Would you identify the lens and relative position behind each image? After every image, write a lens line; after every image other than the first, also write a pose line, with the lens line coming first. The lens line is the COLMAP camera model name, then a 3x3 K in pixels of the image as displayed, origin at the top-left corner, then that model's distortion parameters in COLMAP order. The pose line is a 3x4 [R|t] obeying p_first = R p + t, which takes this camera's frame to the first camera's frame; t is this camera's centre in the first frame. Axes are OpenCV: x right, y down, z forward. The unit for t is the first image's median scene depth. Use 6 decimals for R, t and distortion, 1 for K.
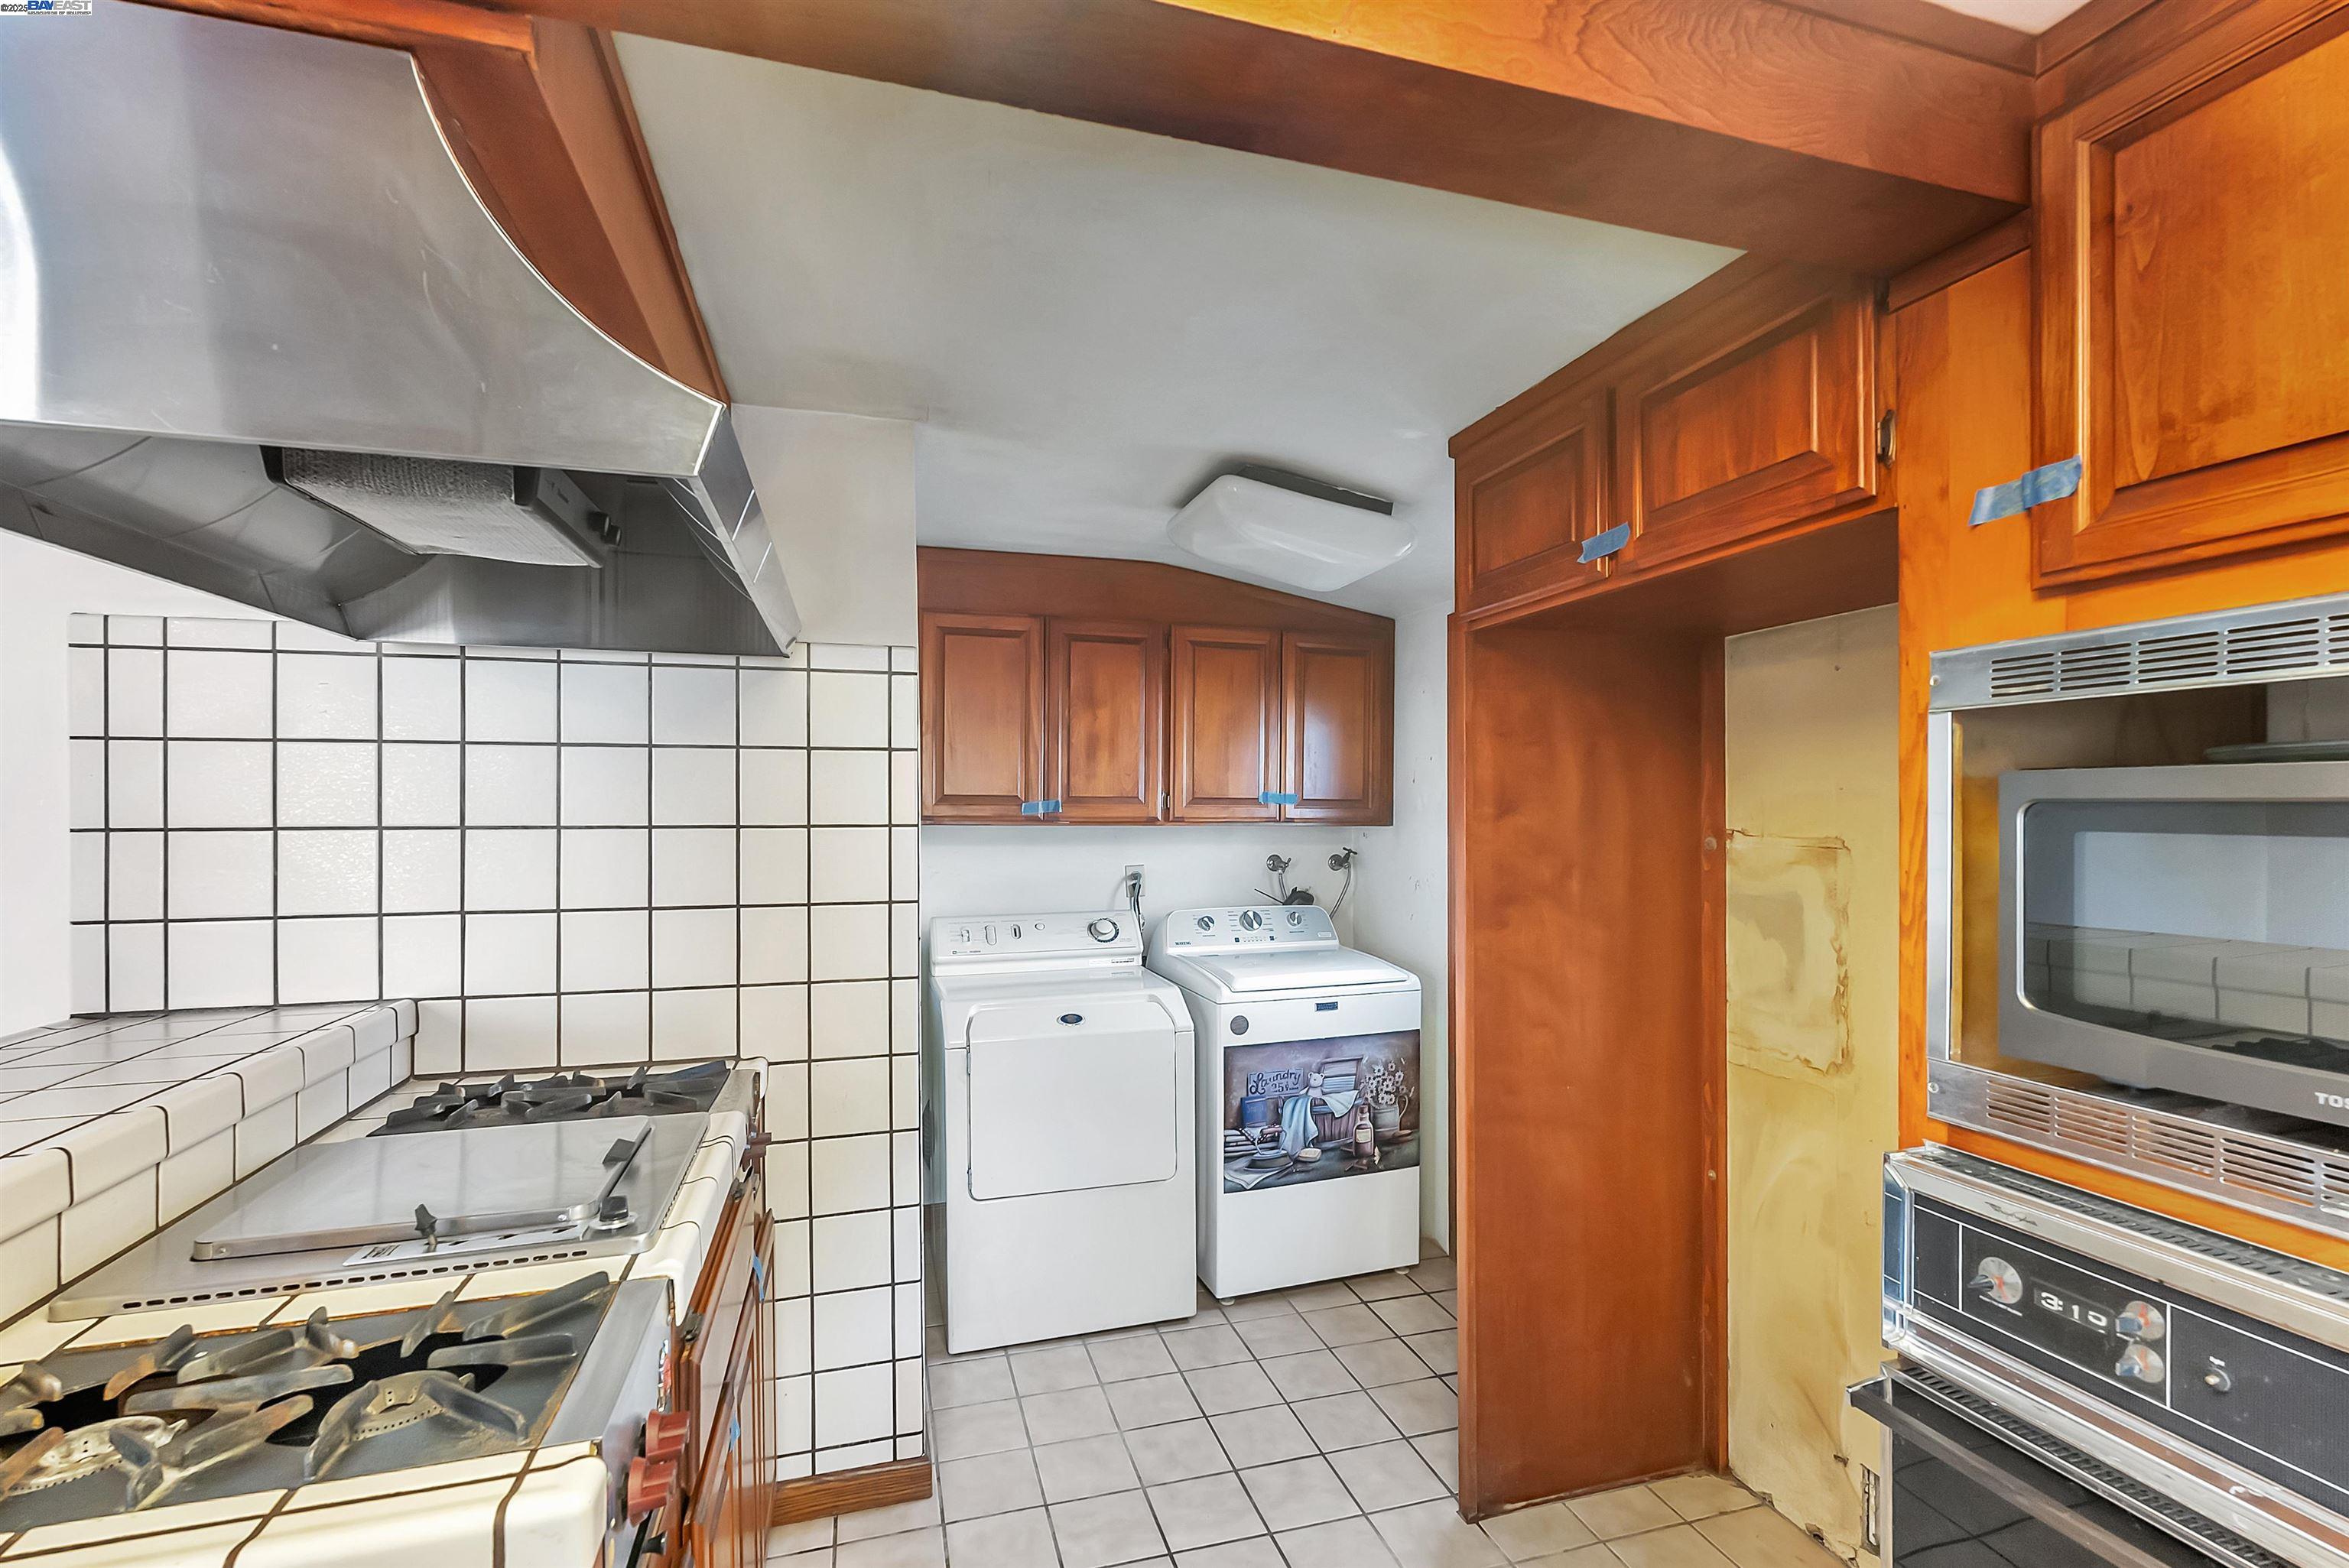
lens RADIAL K [[1046.0, 0, 1175.4], [0, 1046.0, 795.2], [0, 0, 1]] dist [-0.009231, -0.000390]
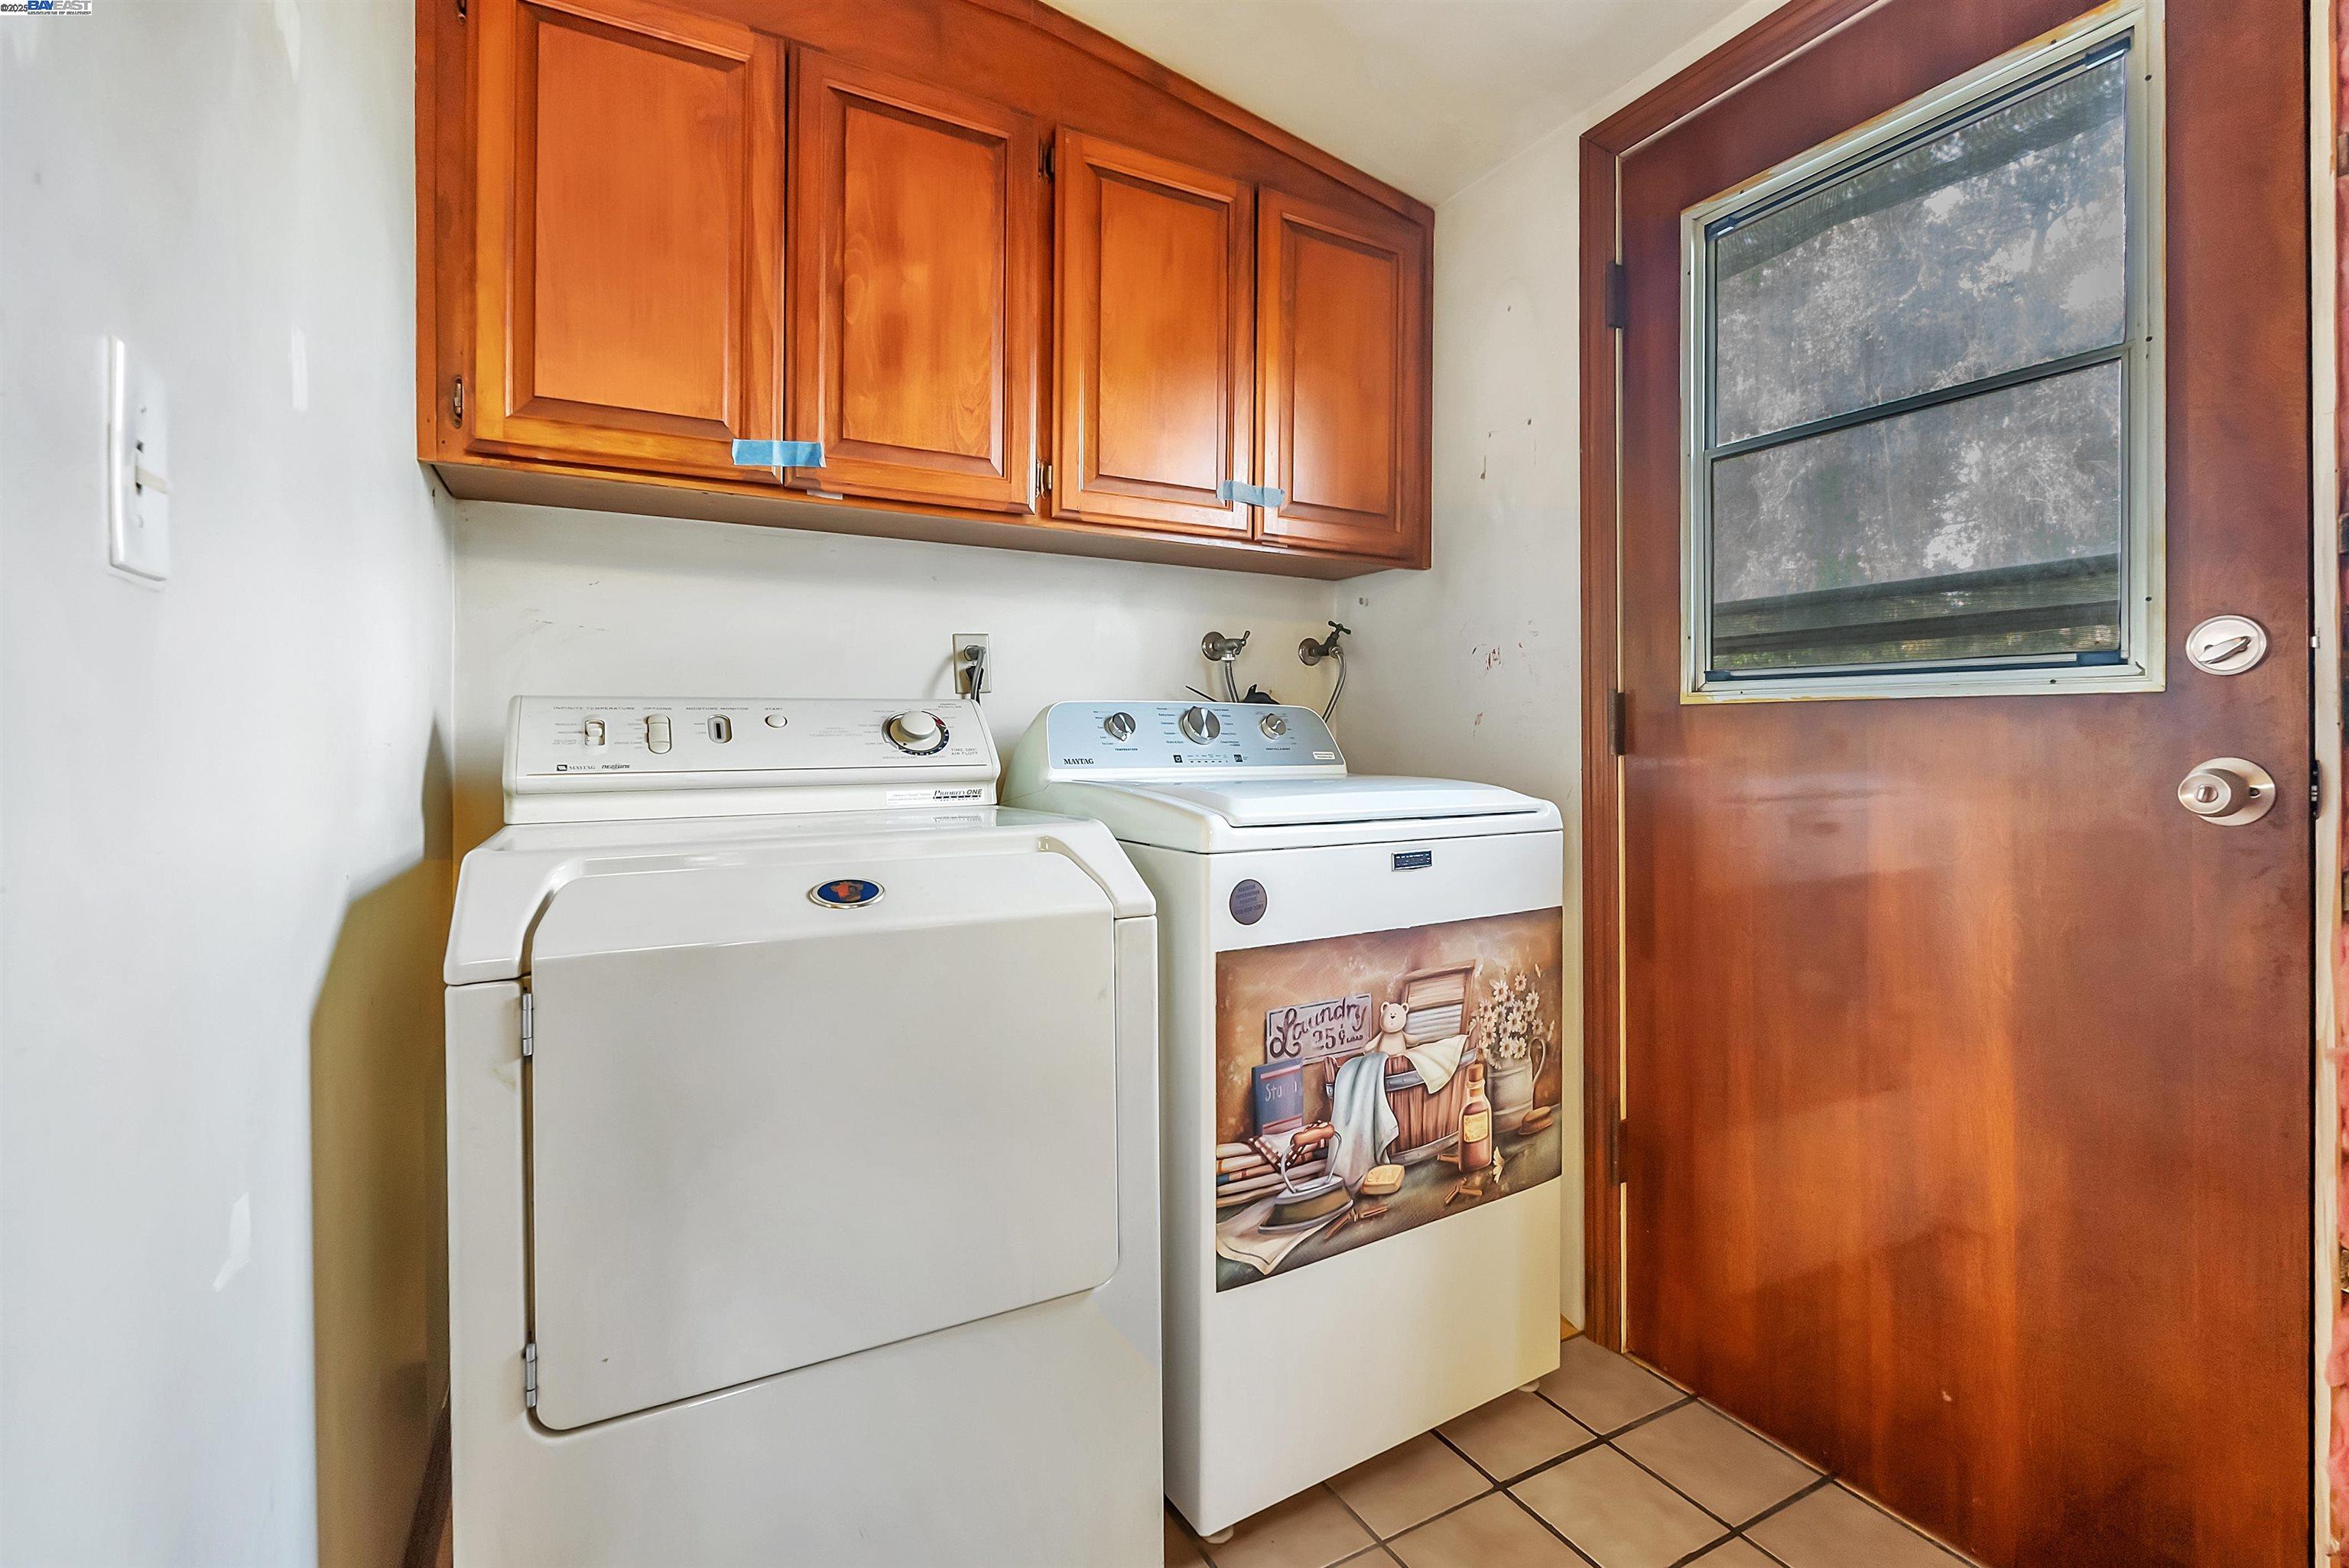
lens RADIAL K [[1046.0, 0, 1178.7], [0, 1046.0, 737.3], [0, 0, 1]] dist [-0.009231, -0.000390]
pose [[0.978032, 0.000242, 0.208456, -0.056478], [-0.000081, 1.000000, -0.000780, 0.146491], [-0.208456, 0.000746, 0.978031, 0.559411]]
